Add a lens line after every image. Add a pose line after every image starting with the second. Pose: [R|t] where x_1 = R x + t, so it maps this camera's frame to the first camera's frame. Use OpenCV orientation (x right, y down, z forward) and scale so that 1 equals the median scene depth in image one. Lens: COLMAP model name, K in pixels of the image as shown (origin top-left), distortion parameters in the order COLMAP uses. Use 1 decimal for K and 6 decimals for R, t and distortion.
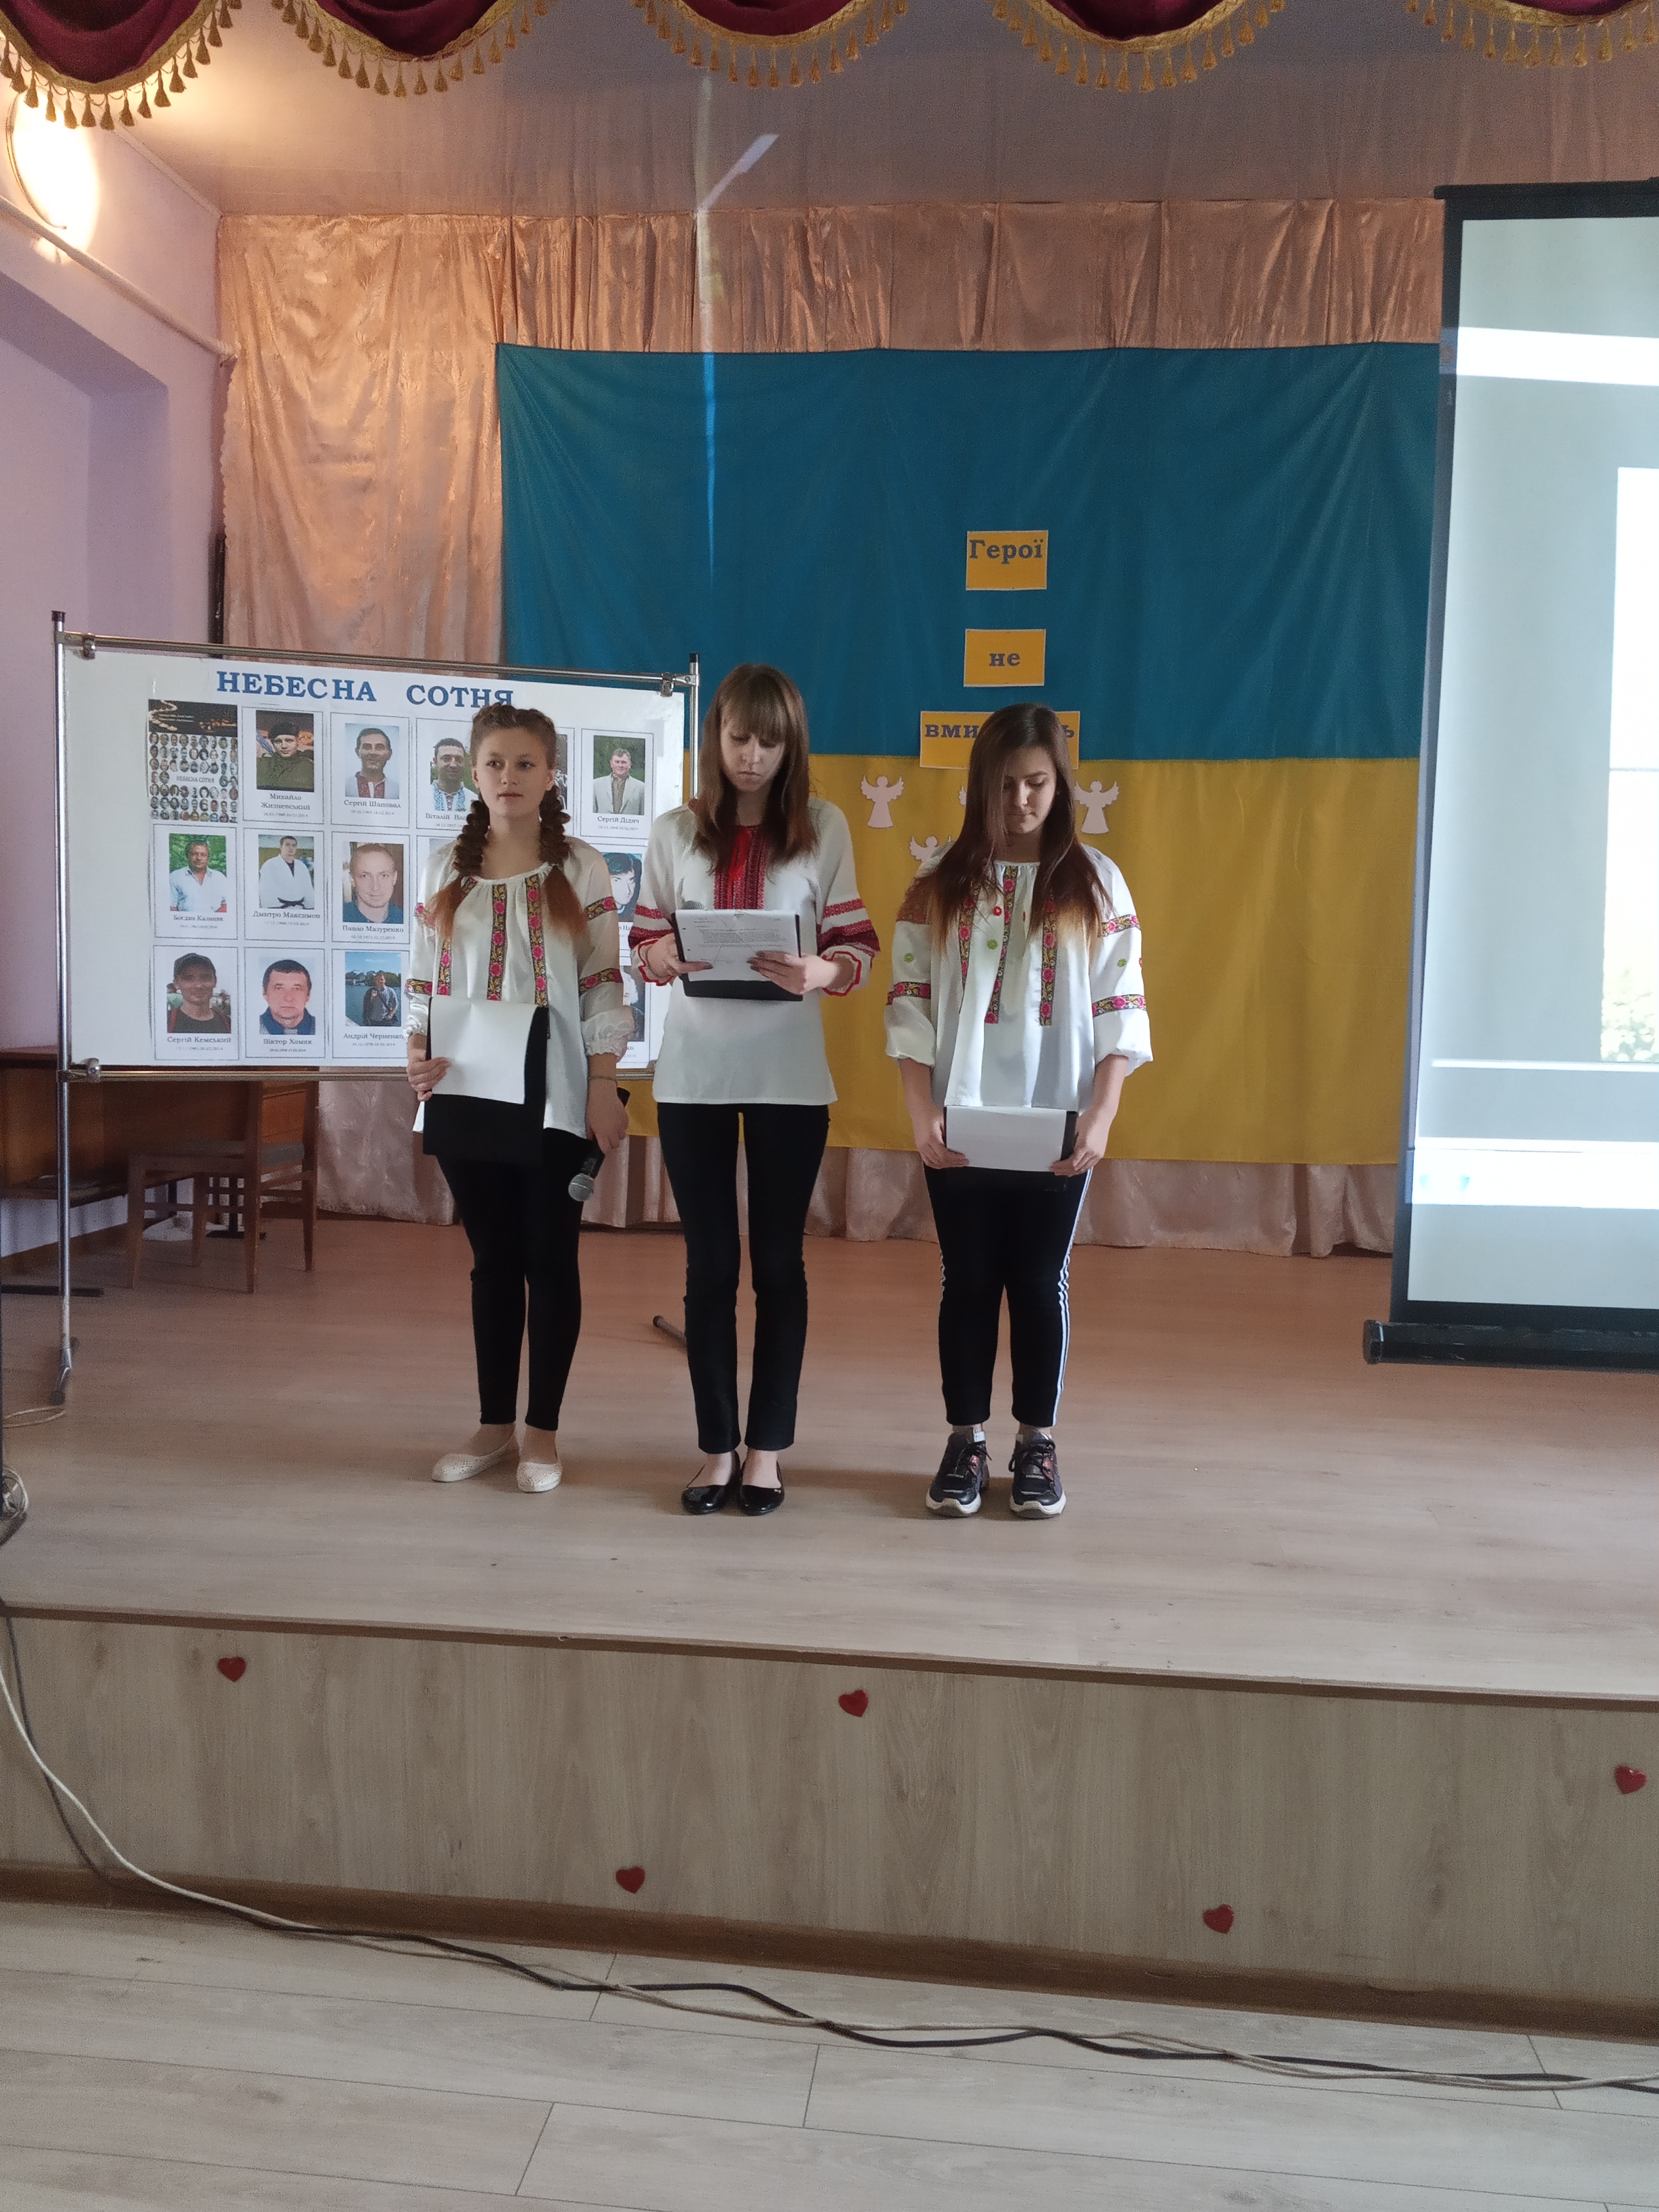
lens RADIAL K [[1900.8, 0, 829.5], [0, 1900.8, 1106.0], [0, 0, 1]] dist [0.078158, -0.010621]
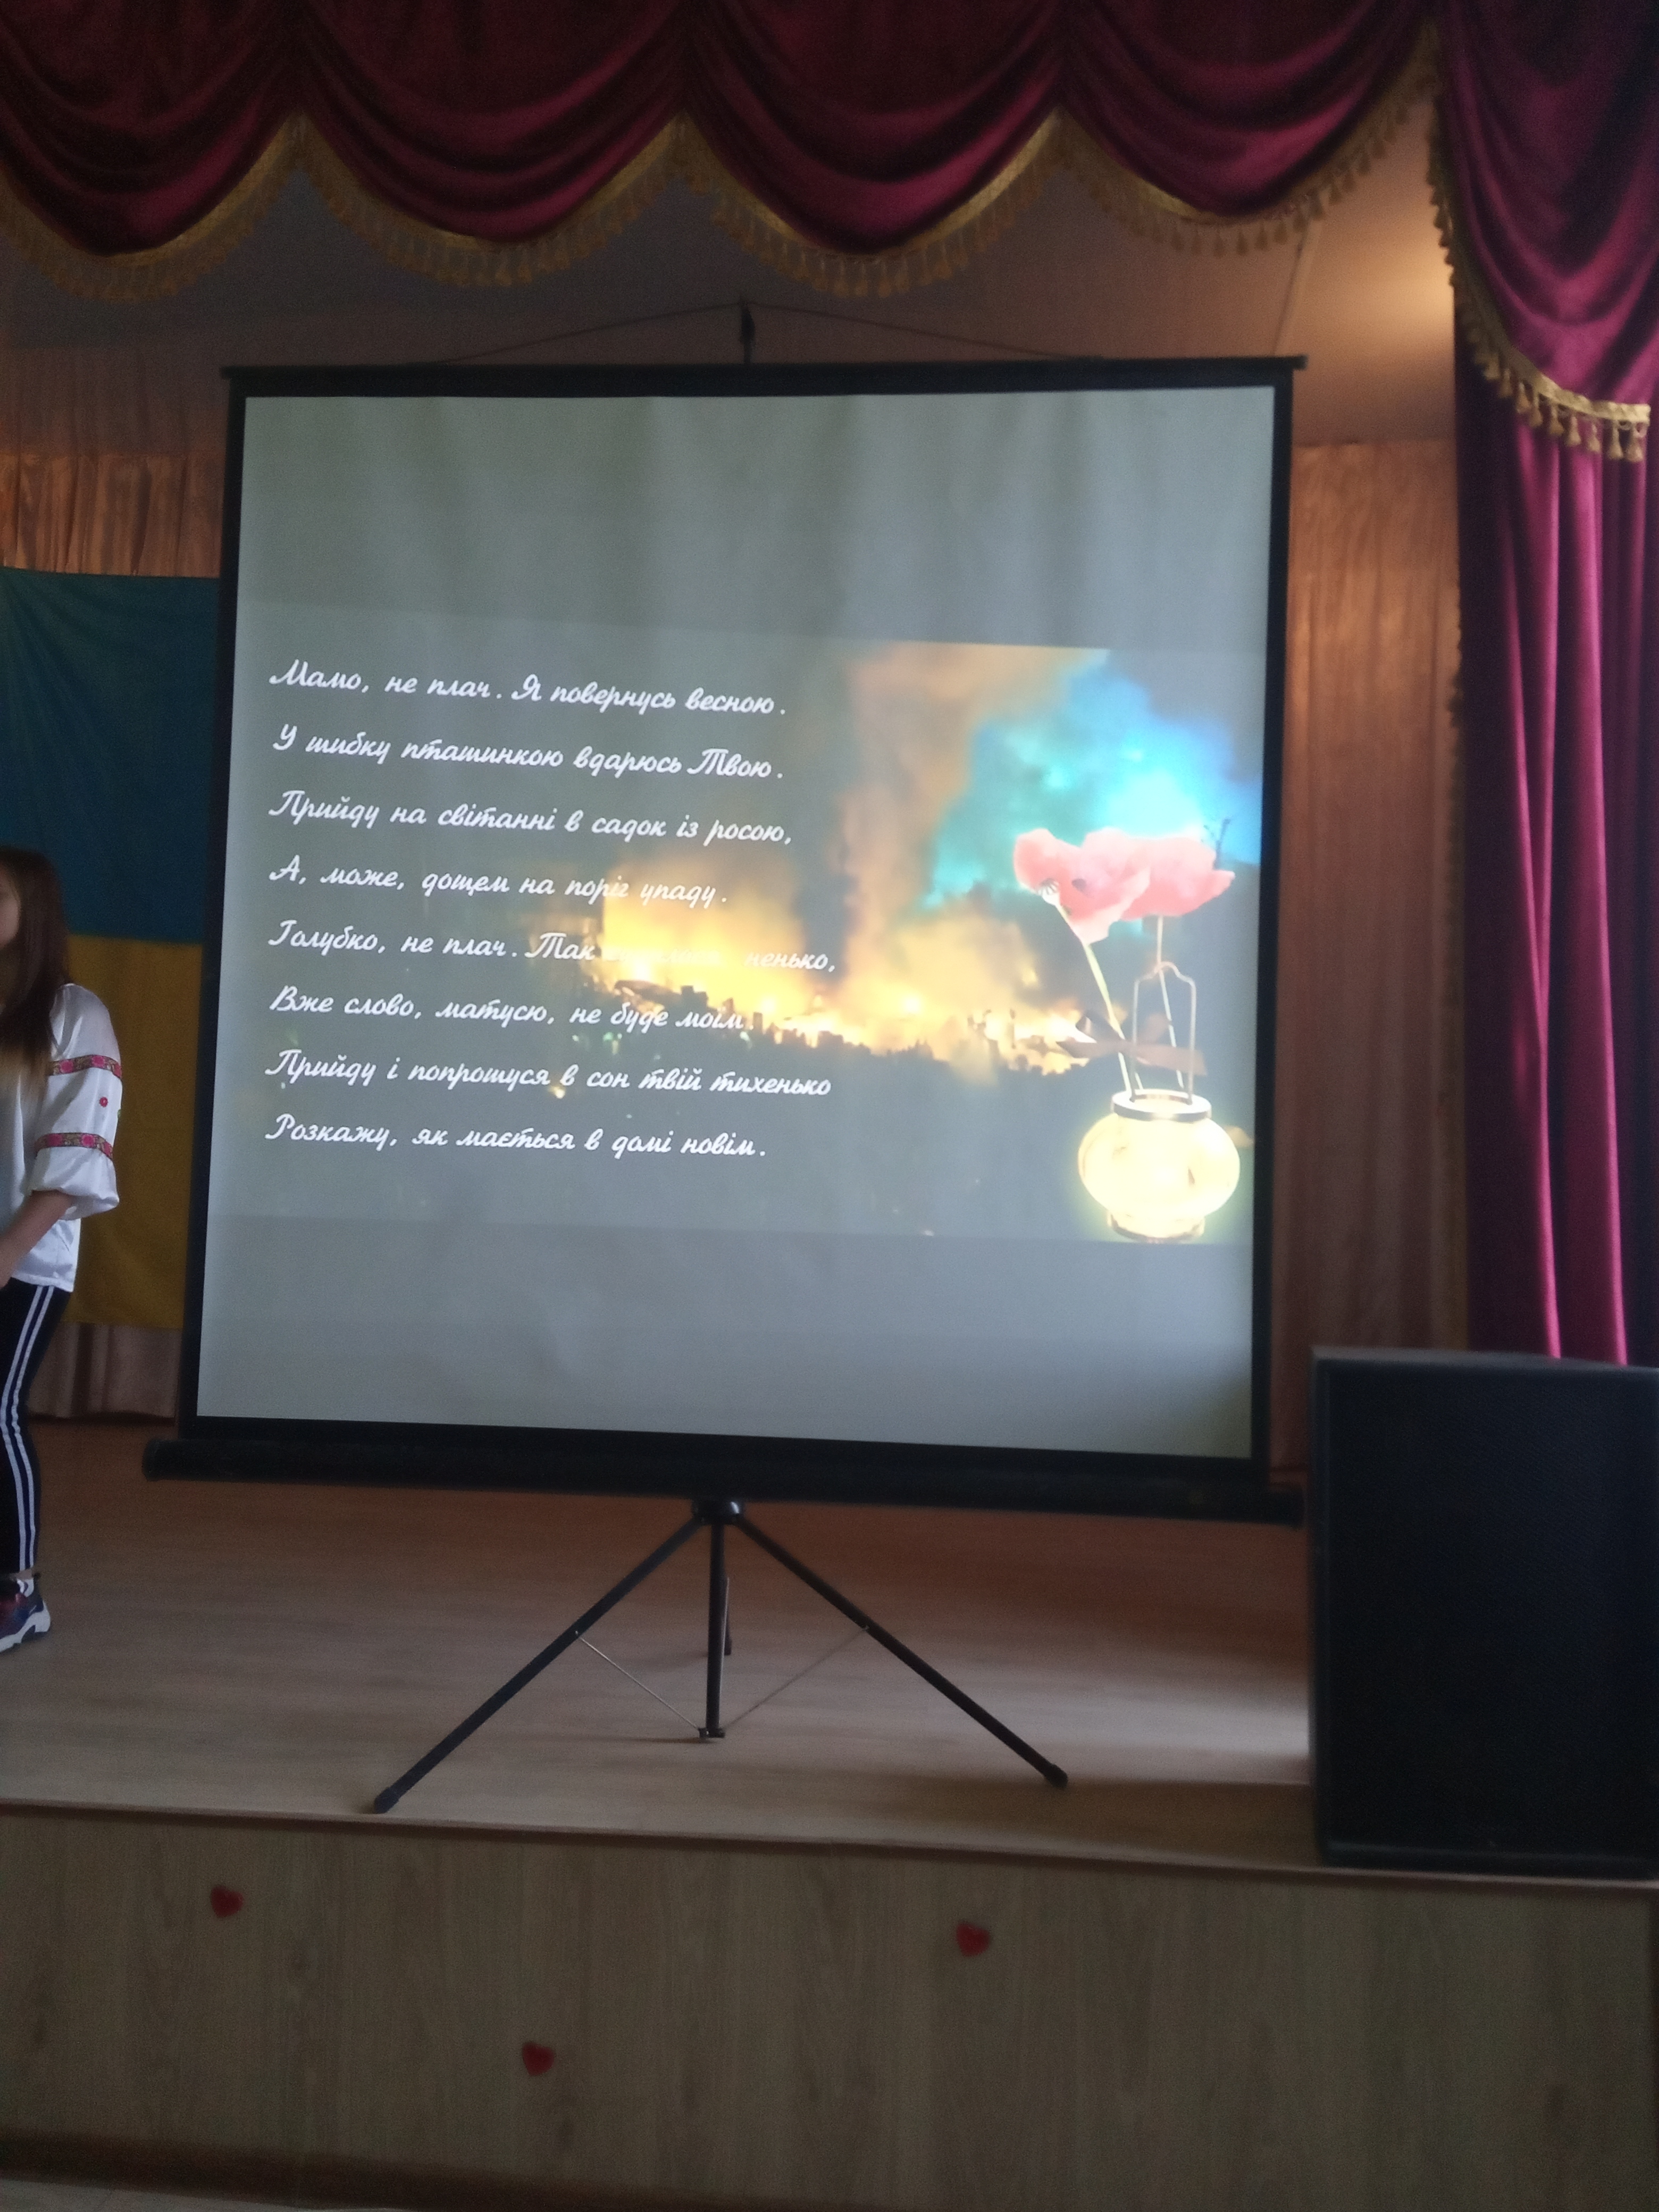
lens RADIAL K [[1909.6, 0, 829.5], [0, 1909.6, 1106.0], [0, 0, 1]] dist [0.043971, -0.006205]
pose [[0.999552, 0.006891, -0.029132, 0.413674], [-0.010713, 0.991039, -0.133142, 0.044313], [0.027953, 0.133394, 0.990669, 0.001403]]
